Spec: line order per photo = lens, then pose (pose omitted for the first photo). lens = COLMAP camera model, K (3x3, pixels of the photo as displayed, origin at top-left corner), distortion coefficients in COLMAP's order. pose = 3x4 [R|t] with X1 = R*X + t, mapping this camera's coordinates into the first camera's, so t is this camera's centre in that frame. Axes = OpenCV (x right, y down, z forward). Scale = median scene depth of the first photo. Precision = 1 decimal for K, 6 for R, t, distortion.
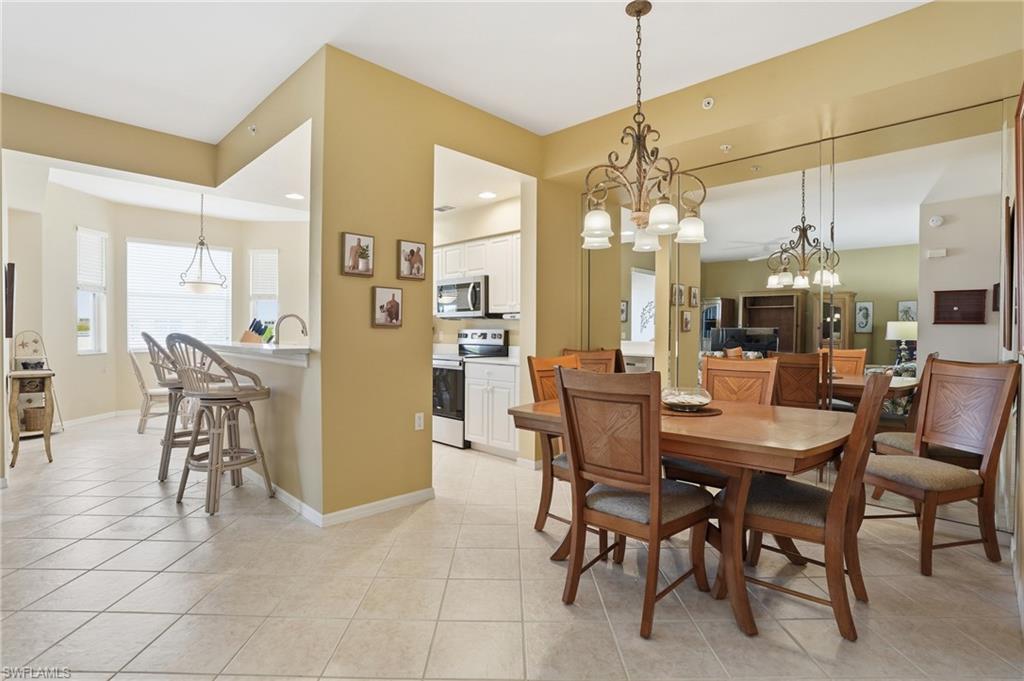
lens RADIAL K [[494.4, 0, 511.8], [0, 494.4, 344.7], [0, 0, 1]] dist [-0.064566, 0.025383]
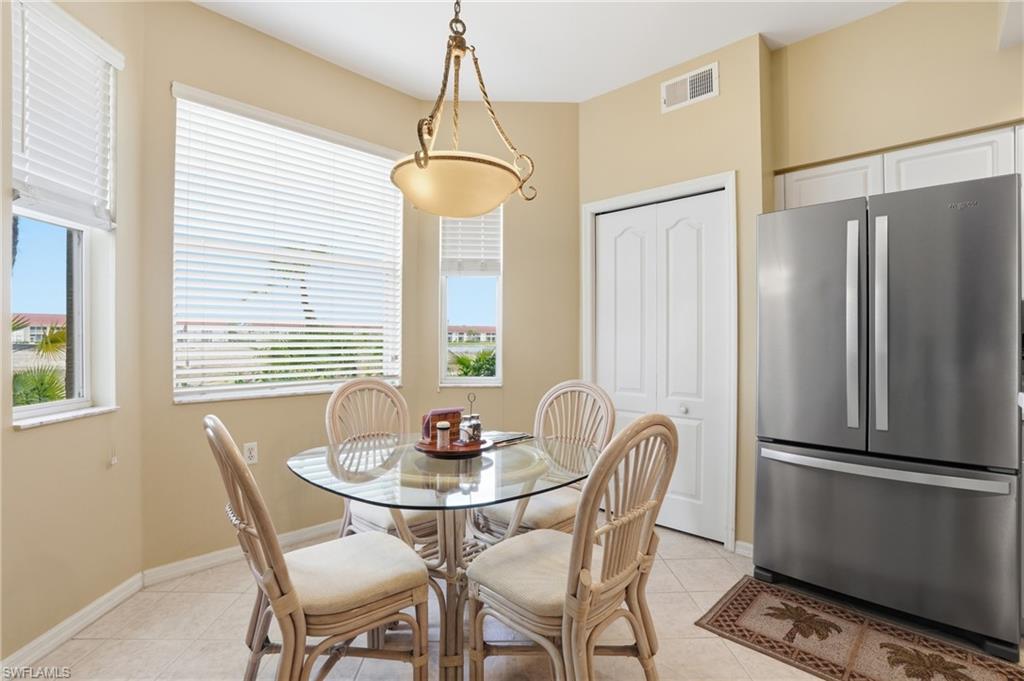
lens RADIAL K [[476.1, 0, 526.3], [0, 476.1, 336.4], [0, 0, 1]] dist [-0.061613, 0.022820]
pose [[0.999741, -0.001292, 0.022730, -0.666354], [0.002013, 0.999494, -0.031730, -0.025951], [-0.022677, 0.031767, 0.999238, 0.792324]]
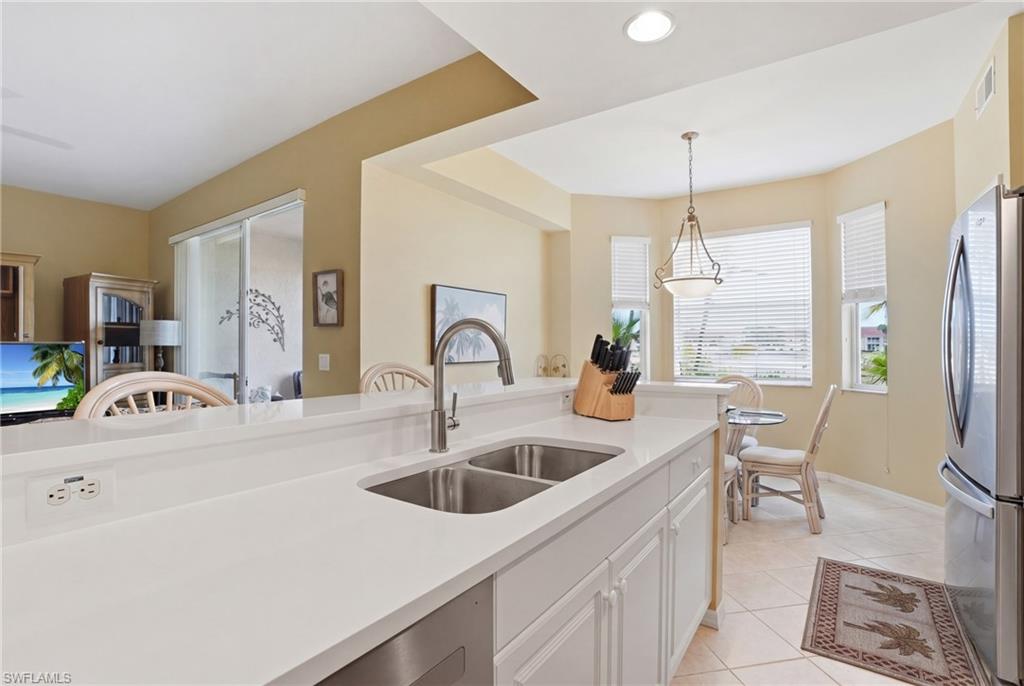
lens RADIAL K [[477.2, 0, 512.0], [0, 477.2, 343.0], [0, 0, 1]] dist [-0.066852, 0.022018]
pose [[0.166488, -0.016231, -0.985910, -0.082116], [-0.024636, 0.999484, -0.020615, -0.030114], [0.985736, 0.027721, 0.166002, 0.734499]]
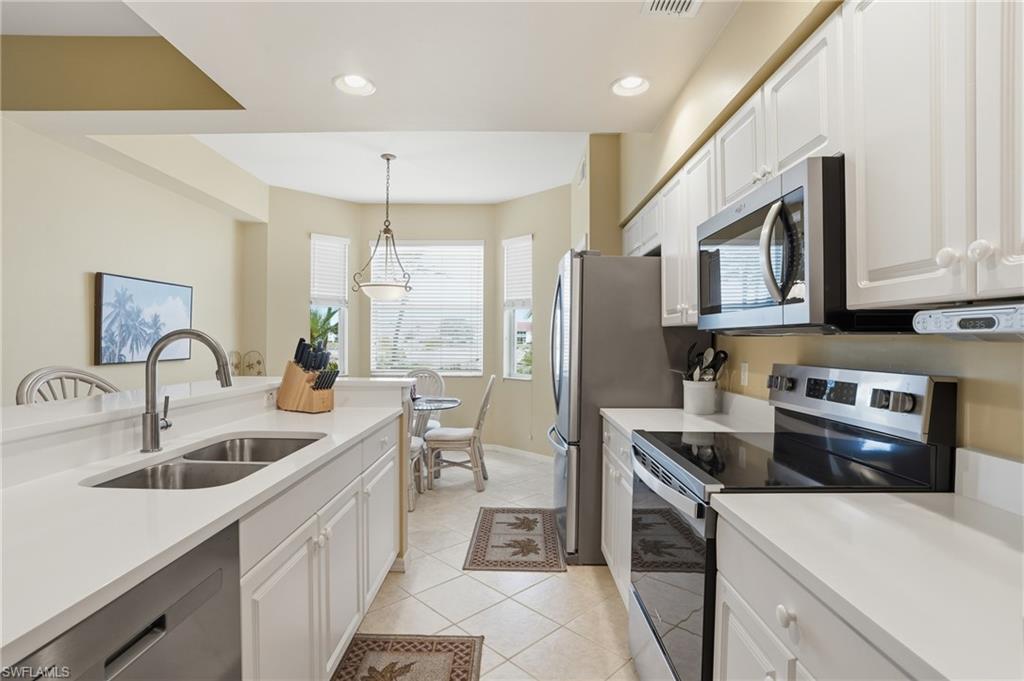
lens RADIAL K [[494.4, 0, 511.8], [0, 494.4, 344.7], [0, 0, 1]] dist [-0.064566, 0.025383]
pose [[0.696666, 0.005081, -0.717377, 0.008082], [-0.020888, 0.999695, -0.013204, -0.038916], [0.717091, 0.024184, 0.696560, 0.691954]]
